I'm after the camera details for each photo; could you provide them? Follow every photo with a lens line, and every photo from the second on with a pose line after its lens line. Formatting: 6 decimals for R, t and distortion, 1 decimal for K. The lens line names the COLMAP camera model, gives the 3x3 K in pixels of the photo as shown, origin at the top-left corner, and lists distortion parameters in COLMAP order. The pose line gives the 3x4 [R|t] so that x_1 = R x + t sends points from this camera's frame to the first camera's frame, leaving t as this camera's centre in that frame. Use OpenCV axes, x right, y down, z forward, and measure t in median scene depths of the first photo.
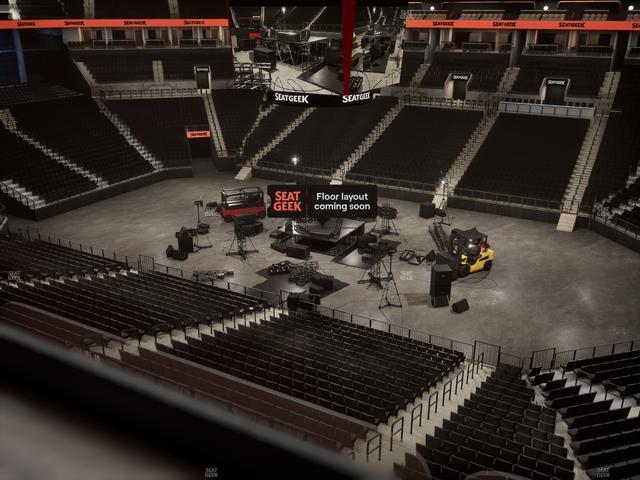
lens RADIAL K [[600.9, 0, 321.3], [0, 600.9, 240.7], [0, 0, 1]] dist [0.000305, 0.000000]
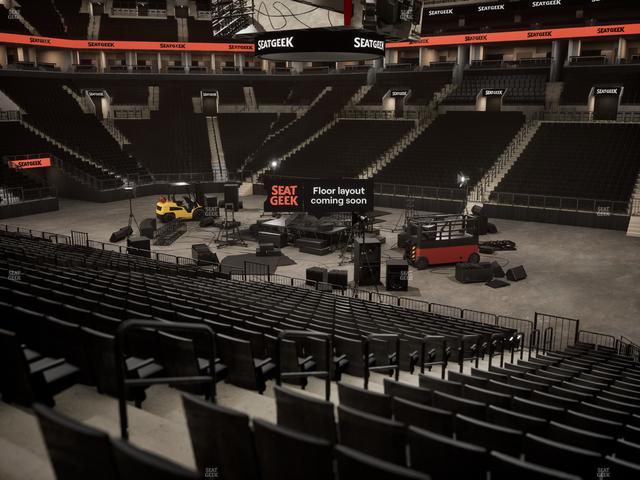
lens RADIAL K [[600.9, 0, 320.3], [0, 600.9, 239.5], [0, 0, 1]] dist [0.000305, 0.000000]
pose [[0.998573, 0.011229, -0.052210, 0.038739], [-0.018594, 0.989579, -0.142788, 0.110016], [0.050063, 0.143555, 0.988375, 0.221498]]
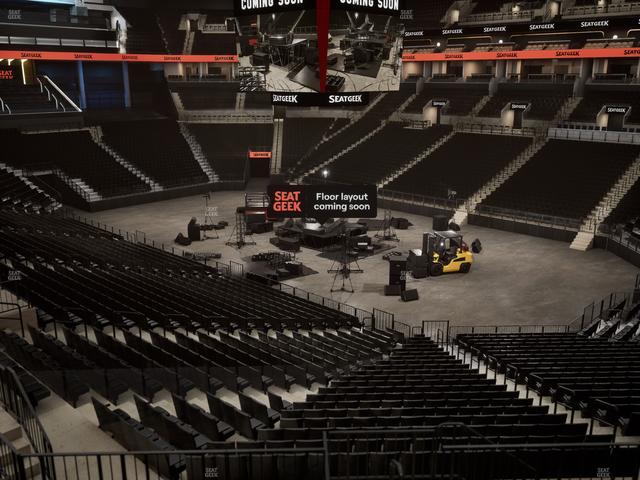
lens RADIAL K [[600.9, 0, 321.0], [0, 600.9, 240.9], [0, 0, 1]] dist [0.000305, 0.000000]
pose [[0.971013, 0.063382, -0.230469, 0.238646], [-0.085028, 0.992727, -0.085228, 0.088634], [0.223391, 0.102354, 0.969340, -0.007508]]
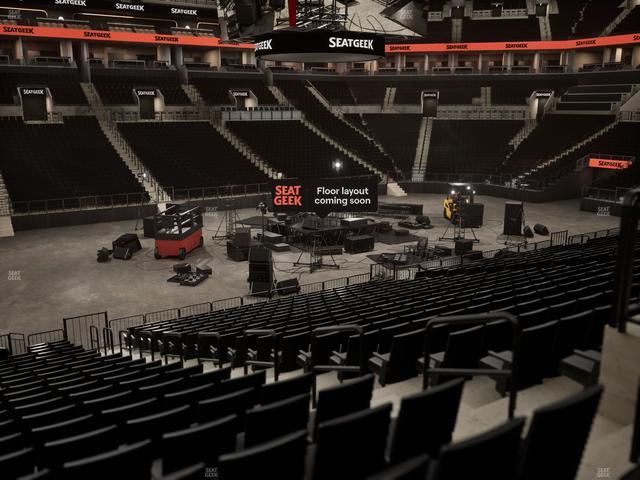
lens RADIAL K [[600.9, 0, 319.3], [0, 600.9, 241.0], [0, 0, 1]] dist [0.000305, 0.000000]
pose [[0.473484, -0.193768, 0.859225, -0.679594], [0.313920, 0.948567, 0.040927, -0.032313], [-0.822963, 0.250349, 0.509958, 0.595720]]
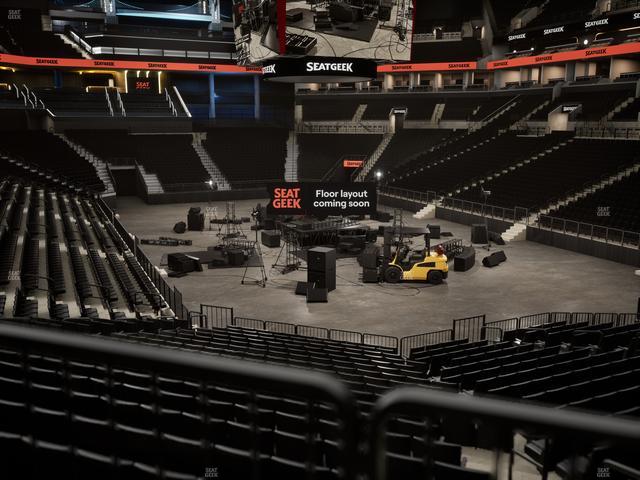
lens RADIAL K [[600.9, 0, 320.6], [0, 600.9, 241.3], [0, 0, 1]] dist [0.000305, 0.000000]
pose [[0.807787, 0.114963, -0.578156, 0.511226], [-0.209564, 0.972732, -0.099376, 0.088681], [0.550966, 0.201436, 0.809852, 0.279546]]
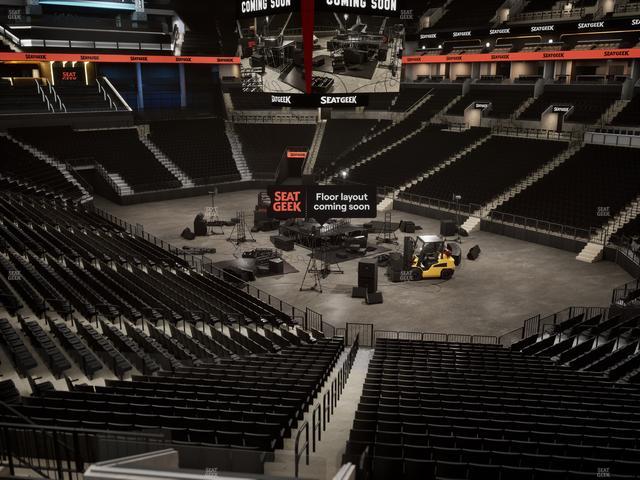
lens RADIAL K [[600.9, 0, 320.9], [0, 600.9, 241.2], [0, 0, 1]] dist [0.000305, 0.000000]
pose [[0.921617, 0.102390, -0.374351, 0.390463], [-0.138106, 0.987956, -0.069785, 0.073619], [0.362697, 0.116015, 0.924658, 0.032103]]
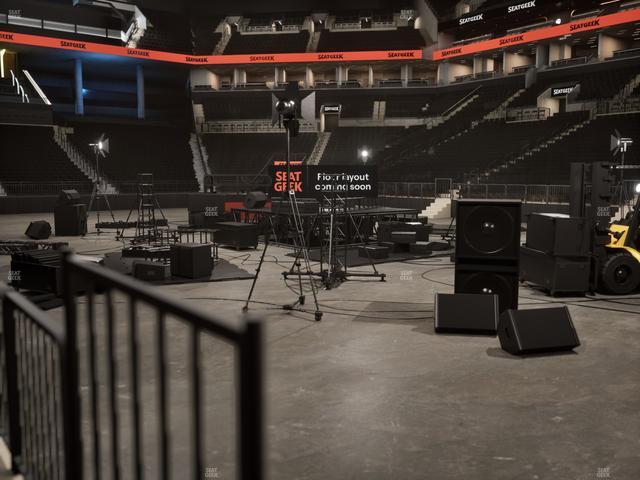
lens RADIAL K [[600.9, 0, 320.1], [0, 600.9, 239.1], [0, 0, 1]] dist [0.000305, 0.000000]
pose [[0.917732, 0.041926, -0.394981, 0.186769], [-0.140443, 0.964429, -0.223947, 0.105460], [0.371542, 0.260996, 0.890976, 0.570255]]
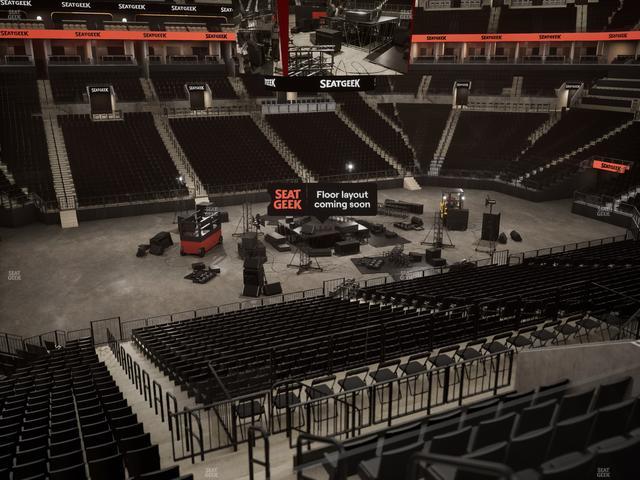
lens RADIAL K [[600.9, 0, 319.2], [0, 600.9, 241.0], [0, 0, 1]] dist [0.000305, 0.000000]
pose [[0.578715, -0.239590, 0.779542, -0.735023], [0.290953, 0.953626, 0.077097, -0.072240], [-0.761863, 0.182193, 0.621587, 0.414032]]
